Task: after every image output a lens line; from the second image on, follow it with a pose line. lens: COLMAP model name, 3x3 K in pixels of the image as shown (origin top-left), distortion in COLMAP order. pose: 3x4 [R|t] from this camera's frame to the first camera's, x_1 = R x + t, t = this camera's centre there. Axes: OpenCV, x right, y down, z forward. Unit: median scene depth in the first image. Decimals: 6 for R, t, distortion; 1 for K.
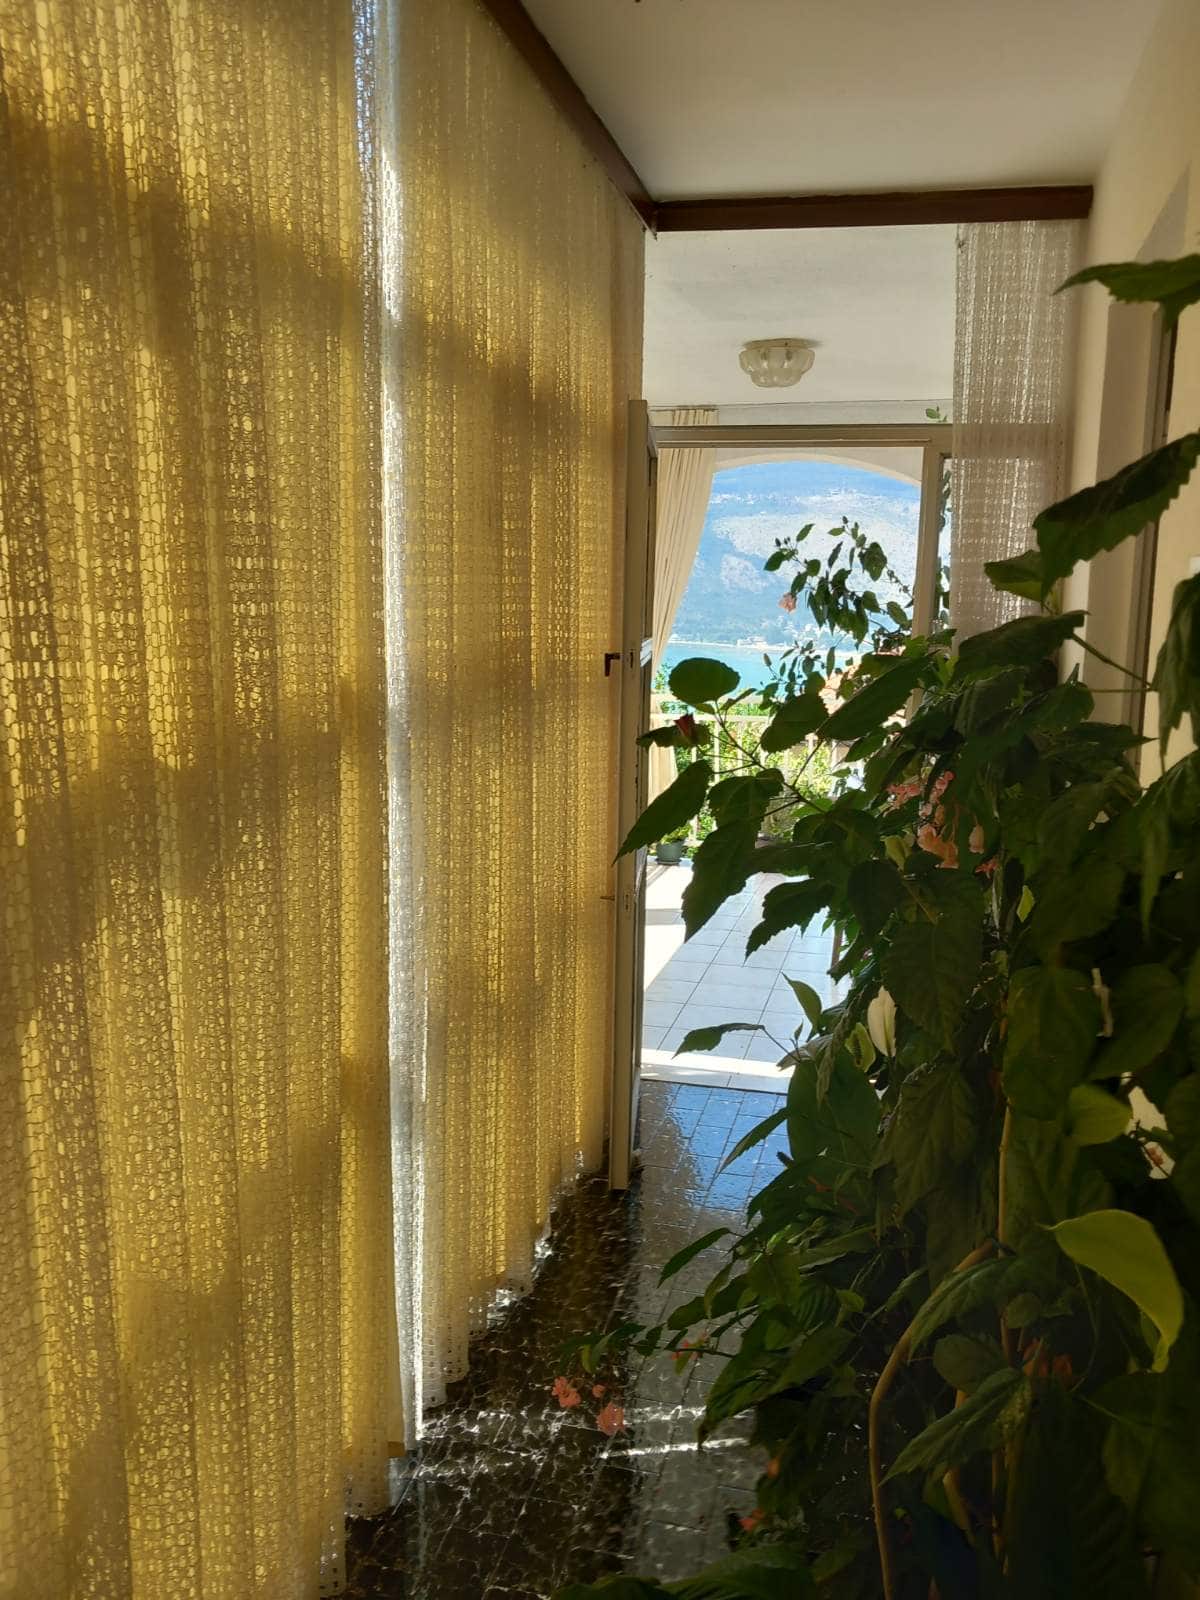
lens RADIAL K [[1264.7, 0, 635.7], [0, 1264.7, 797.6], [0, 0, 1]] dist [0.164382, -0.468901]
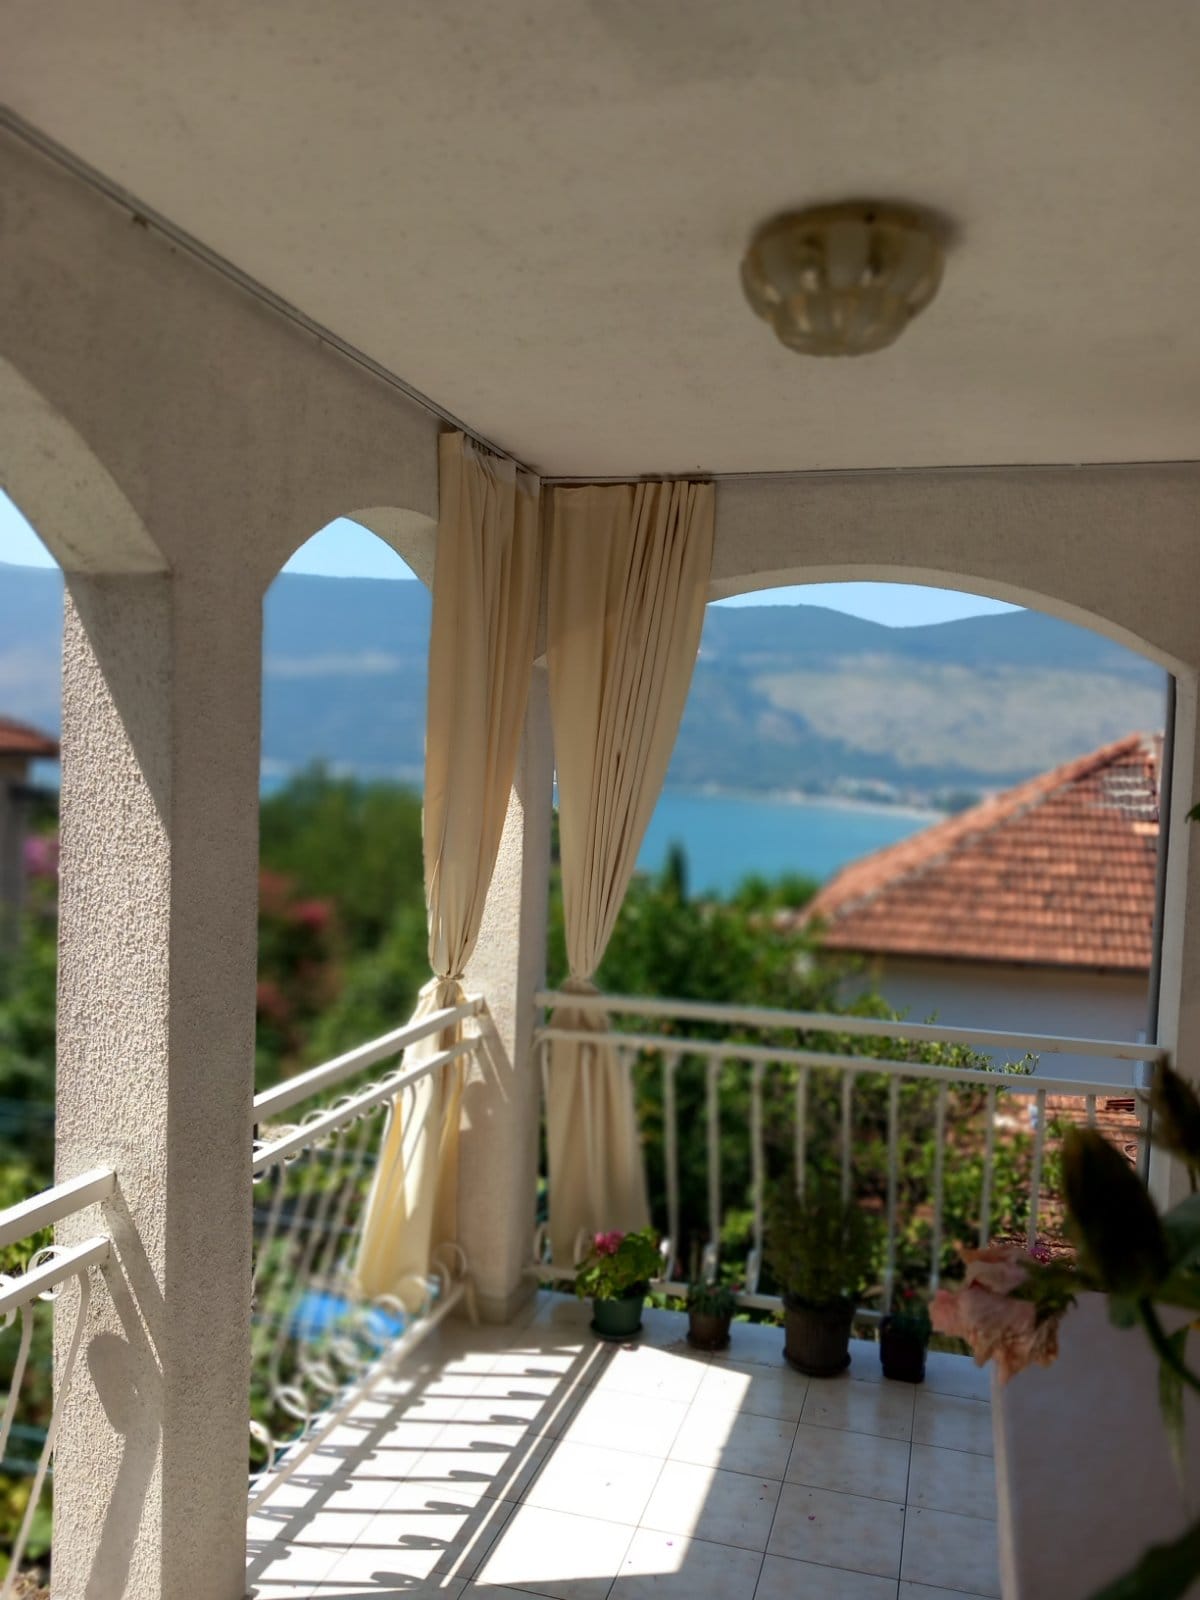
lens RADIAL K [[1244.0, 0, 628.8], [0, 1244.0, 789.8], [0, 0, 1]] dist [0.000714, -0.021210]
pose [[0.999147, 0.019931, -0.036167, 0.085868], [-0.024238, 0.992128, -0.122857, -0.200226], [0.033433, 0.123628, 0.991765, 0.886452]]
